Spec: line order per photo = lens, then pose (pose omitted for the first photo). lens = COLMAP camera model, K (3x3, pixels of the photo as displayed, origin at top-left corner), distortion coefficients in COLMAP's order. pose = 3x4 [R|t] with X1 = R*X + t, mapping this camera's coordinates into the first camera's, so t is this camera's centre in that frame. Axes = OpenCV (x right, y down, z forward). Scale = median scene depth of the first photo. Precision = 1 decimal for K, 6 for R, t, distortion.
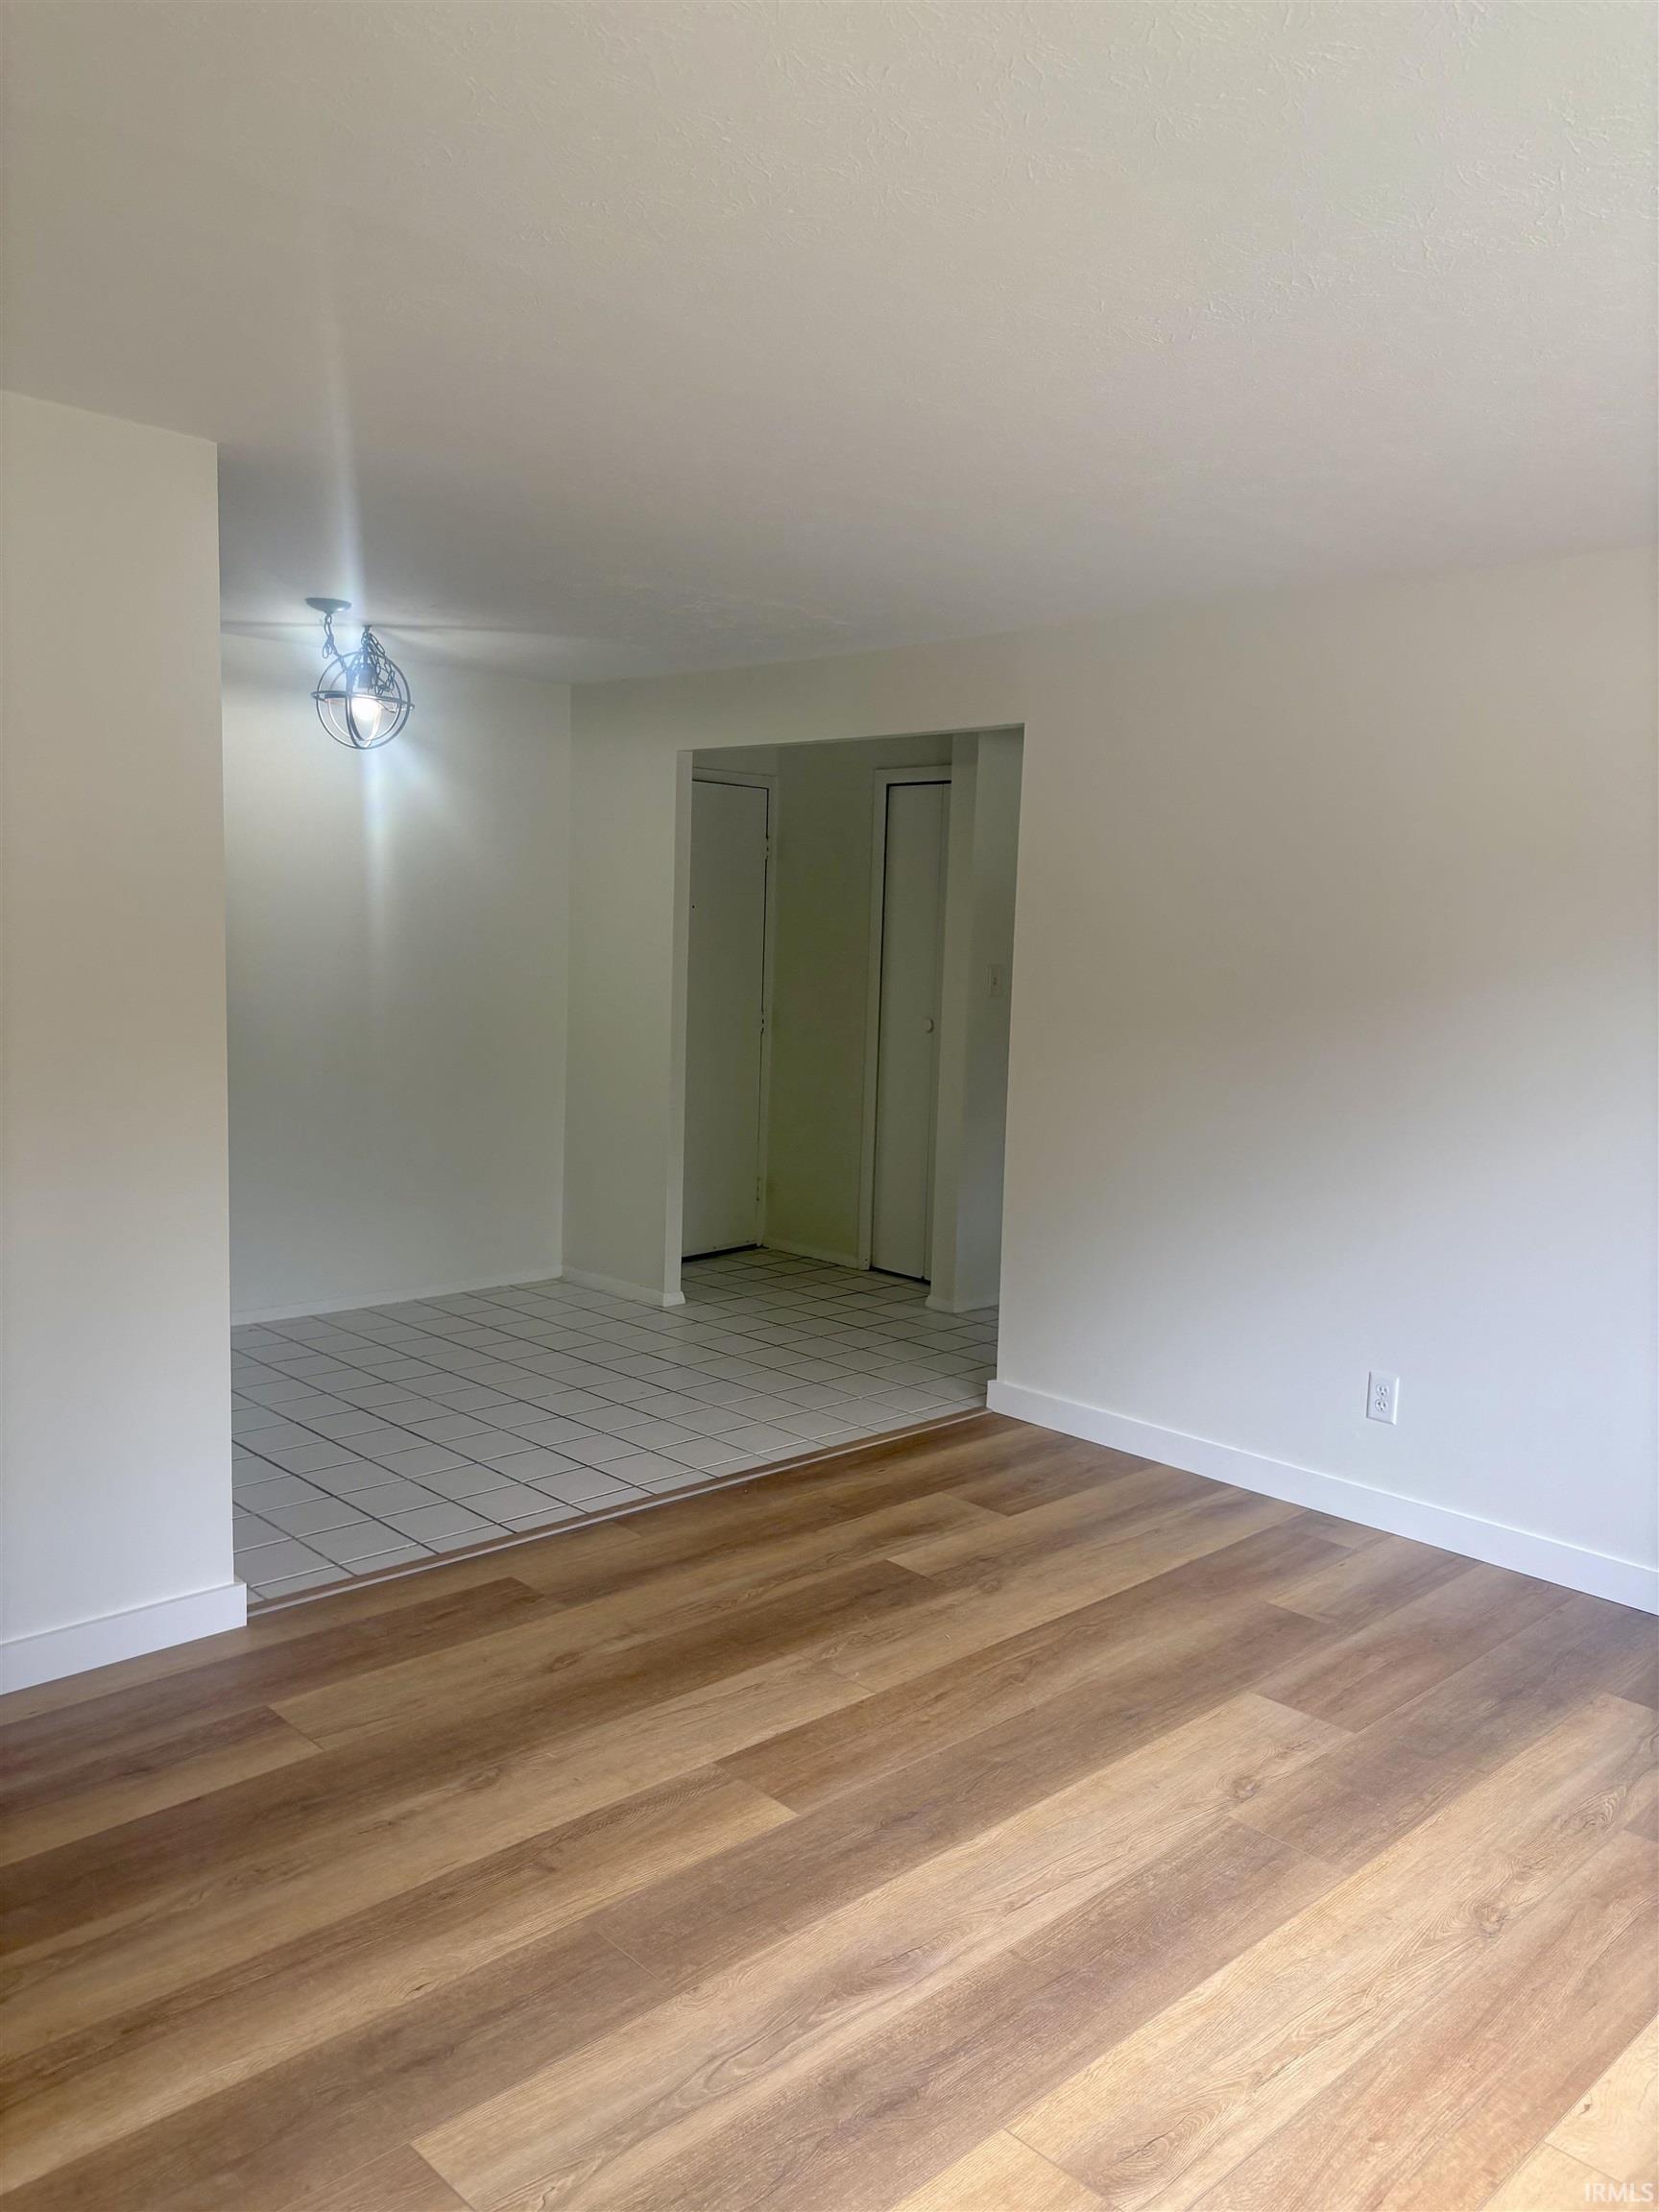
lens RADIAL K [[1676.3, 0, 824.1], [0, 1676.3, 1128.3], [0, 0, 1]] dist [0.006967, 0.003781]
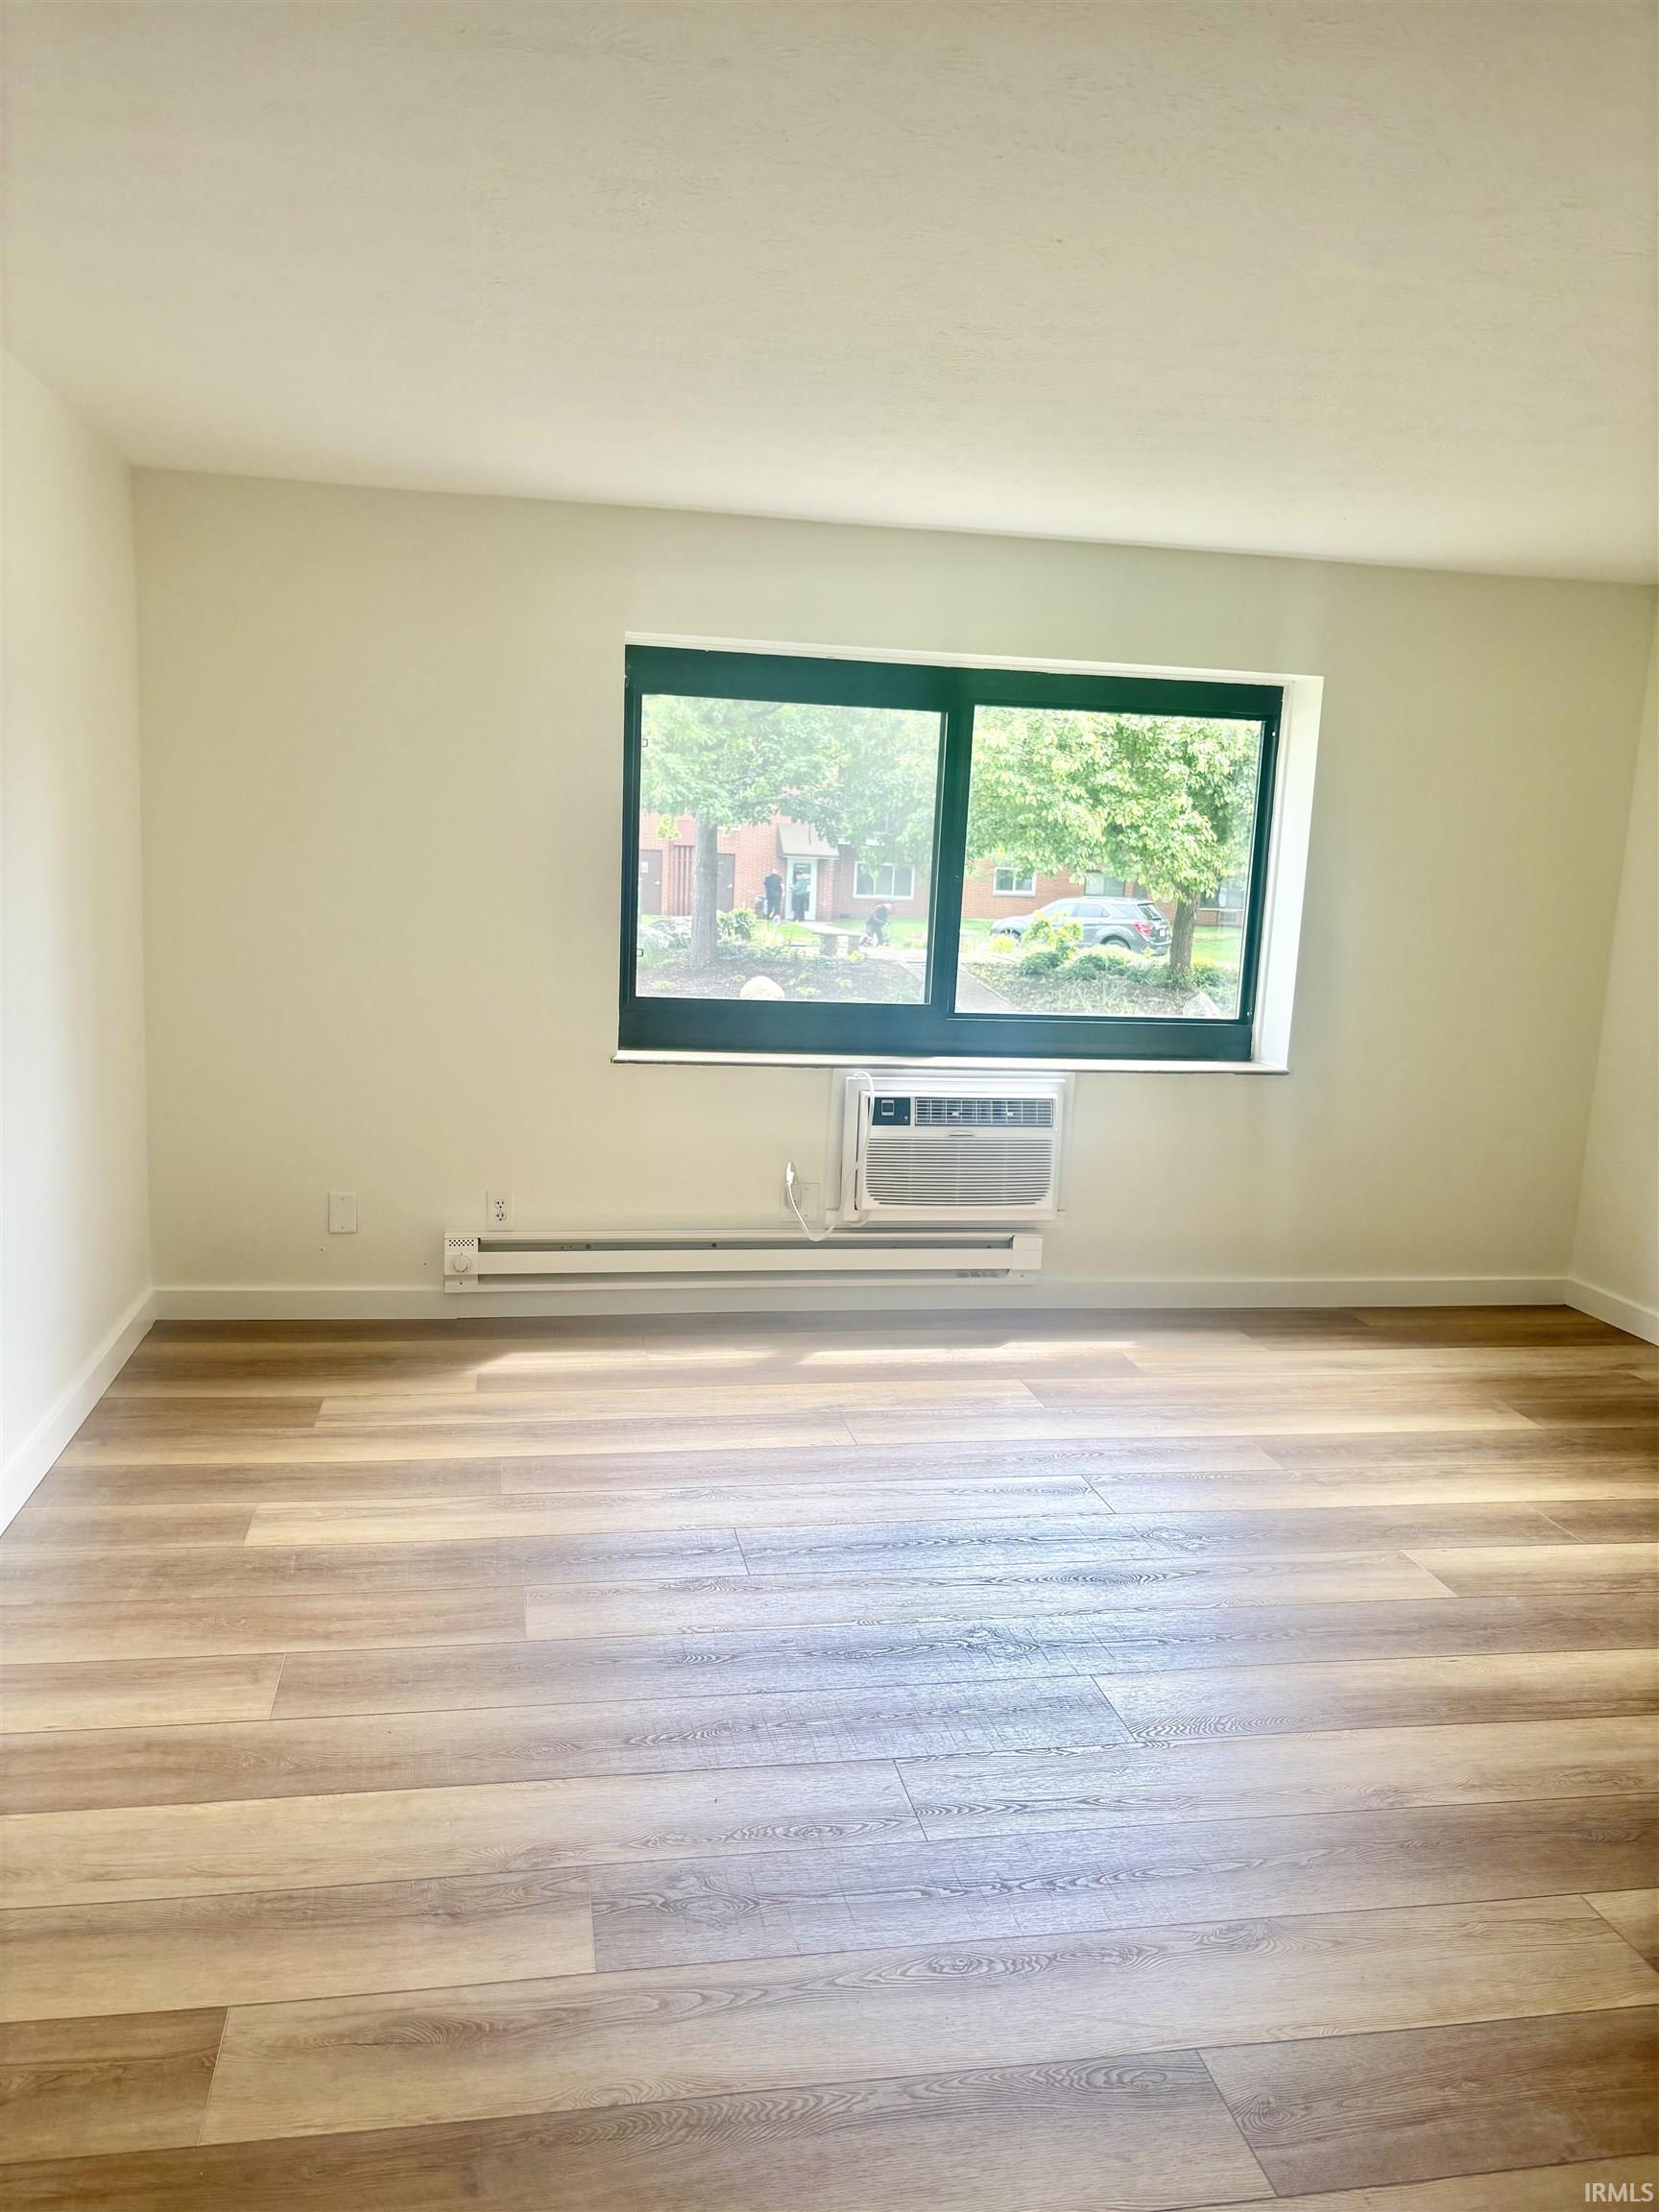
lens RADIAL K [[1676.3, 0, 824.1], [0, 1676.3, 1128.3], [0, 0, 1]] dist [0.006967, 0.003781]
pose [[-0.831953, -0.163511, 0.530206, -0.307126], [-0.005813, 0.958107, 0.286351, -0.189274], [-0.554816, 0.235149, -0.798050, 1.496136]]
